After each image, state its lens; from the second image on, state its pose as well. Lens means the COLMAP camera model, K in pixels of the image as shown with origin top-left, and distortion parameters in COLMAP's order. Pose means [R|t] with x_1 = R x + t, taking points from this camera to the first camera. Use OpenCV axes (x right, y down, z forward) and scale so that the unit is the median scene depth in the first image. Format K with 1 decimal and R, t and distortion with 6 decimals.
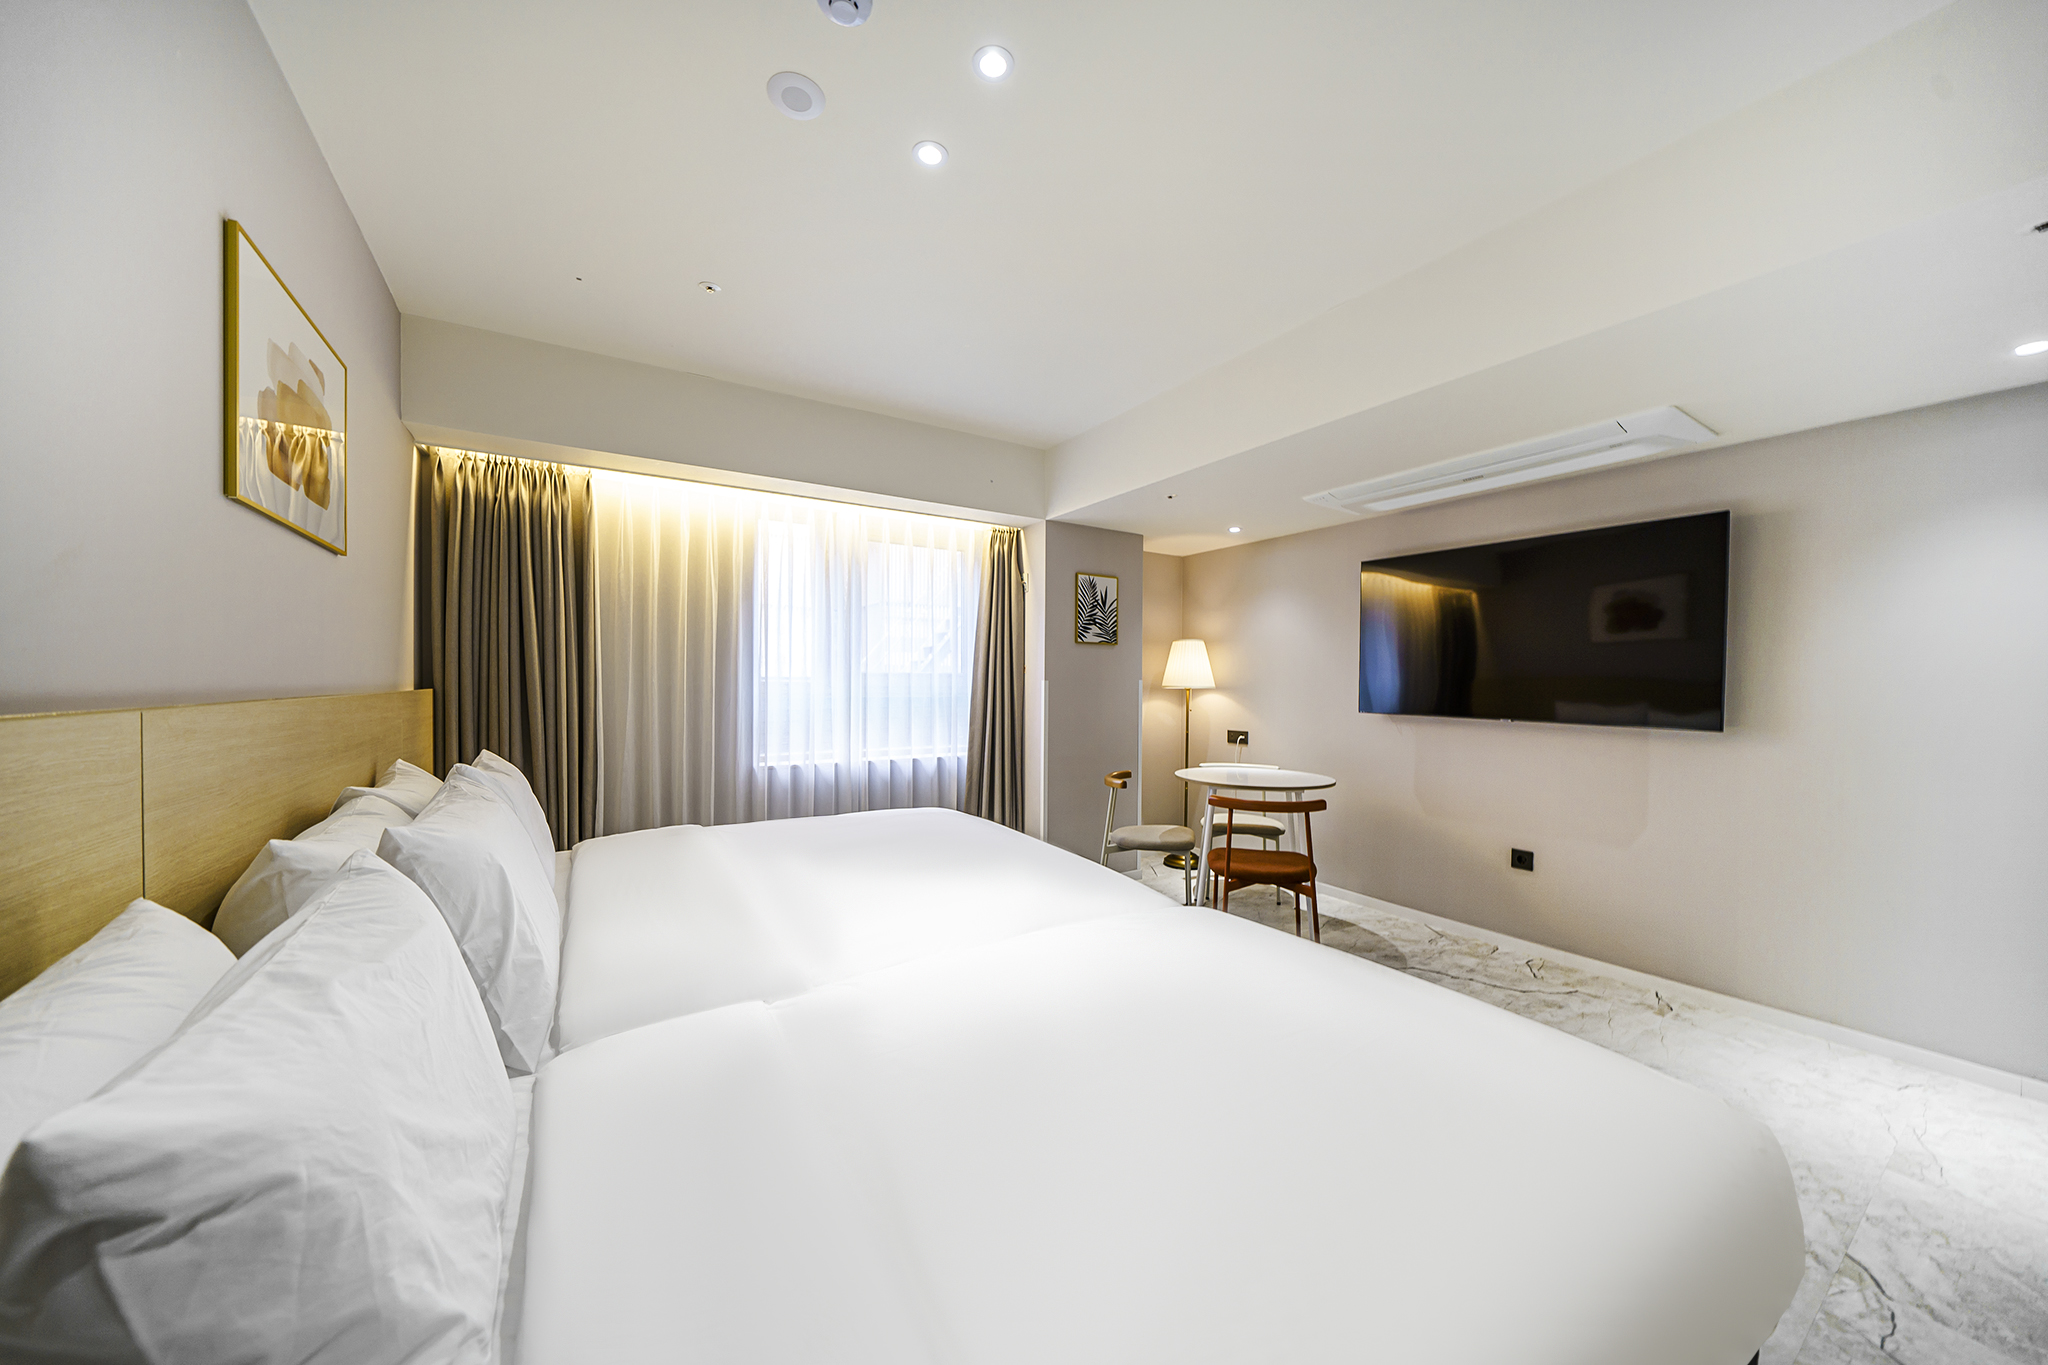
lens RADIAL K [[703.6, 0, 1018.8], [0, 703.6, 688.5], [0, 0, 1]] dist [0.000099, 0.000052]
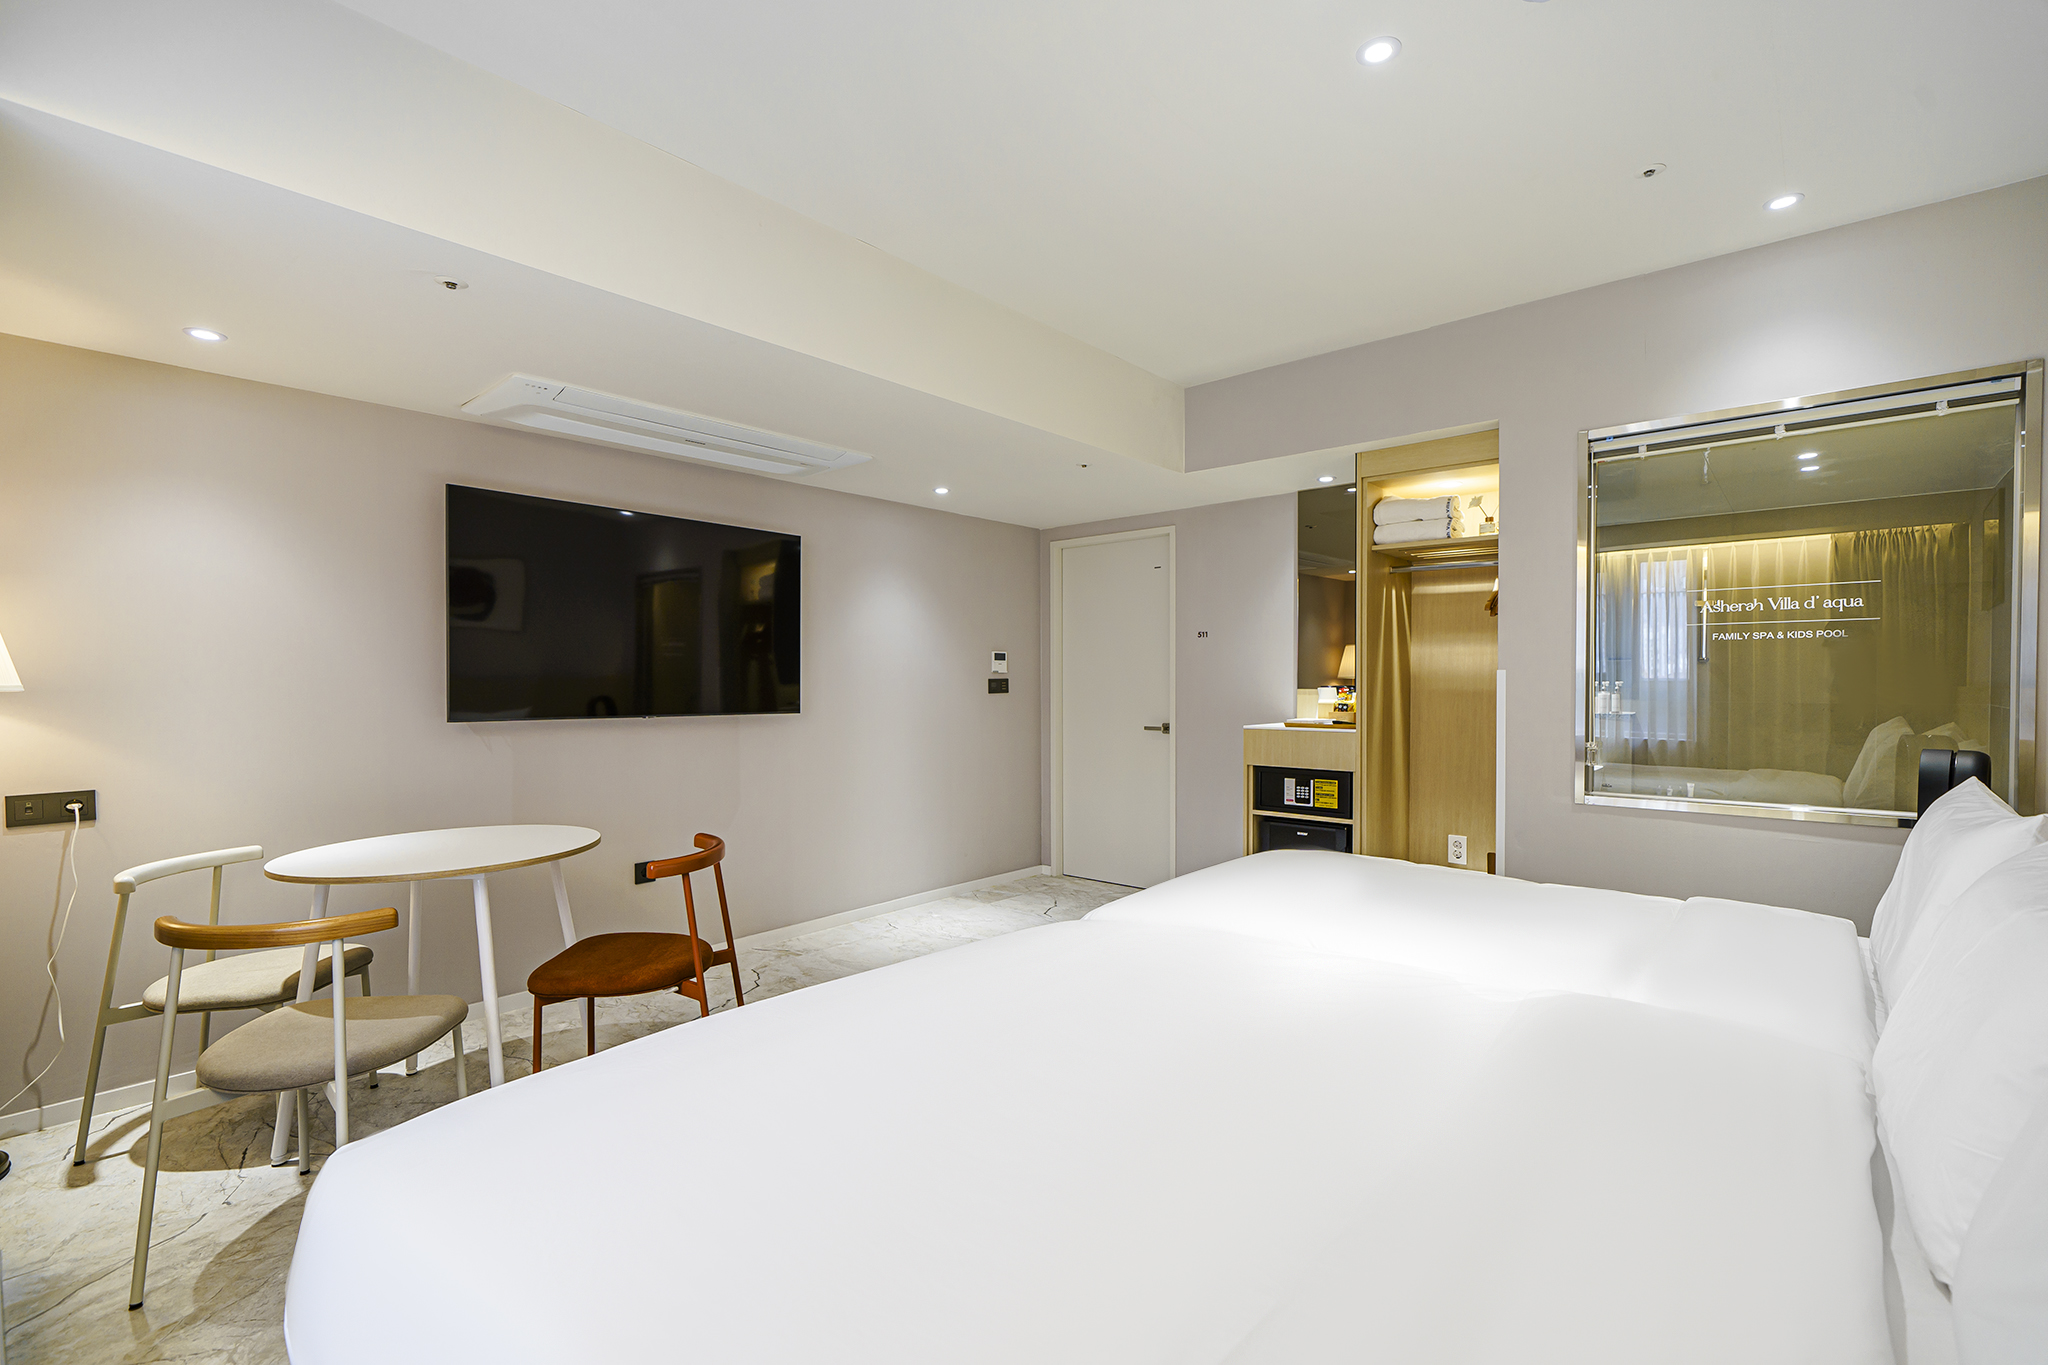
lens RADIAL K [[910.2, 0, 1026.6], [0, 910.2, 681.3], [0, 0, 1]] dist [0.000012, -0.000079]
pose [[-0.298244, -0.010481, 0.954432, -0.462878], [0.010075, 0.999849, 0.014128, -0.009006], [-0.954436, 0.013829, -0.298094, 0.765122]]
